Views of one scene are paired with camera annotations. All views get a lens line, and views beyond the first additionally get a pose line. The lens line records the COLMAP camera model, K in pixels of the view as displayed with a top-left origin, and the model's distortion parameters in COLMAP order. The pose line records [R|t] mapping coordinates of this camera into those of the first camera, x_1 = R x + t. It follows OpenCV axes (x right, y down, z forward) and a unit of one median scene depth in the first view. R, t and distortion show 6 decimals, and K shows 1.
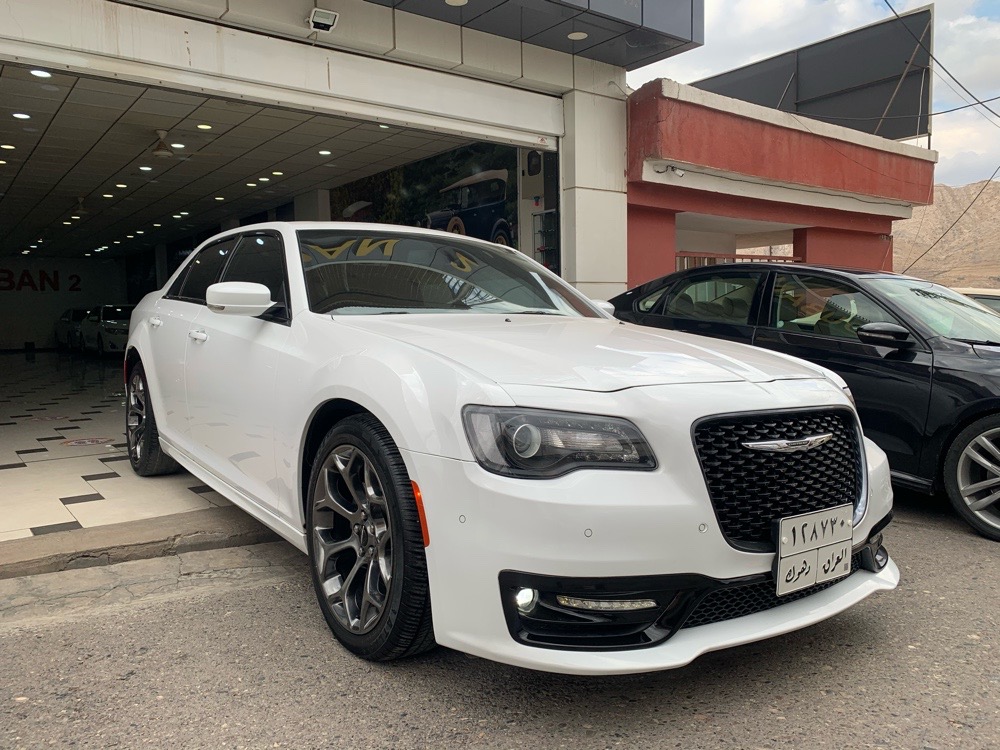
lens RADIAL K [[767.8, 0, 503.5], [0, 767.8, 375.0], [0, 0, 1]] dist [0.002742, 0.004447]
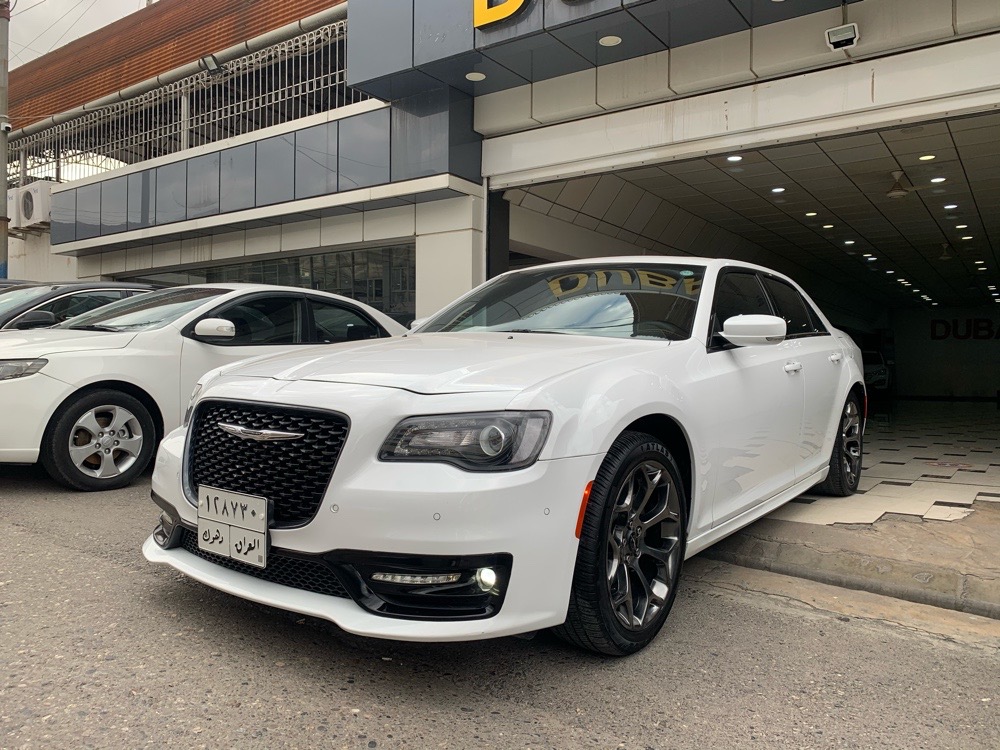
lens RADIAL K [[765.7, 0, 500.0], [0, 765.7, 375.0], [0, 0, 1]] dist [0.008133, 0.001146]
pose [[0.306976, 0.018048, -0.951546, 0.417519], [-0.082580, 0.996554, -0.007739, -0.004296], [0.948128, 0.080955, 0.307409, 0.265657]]
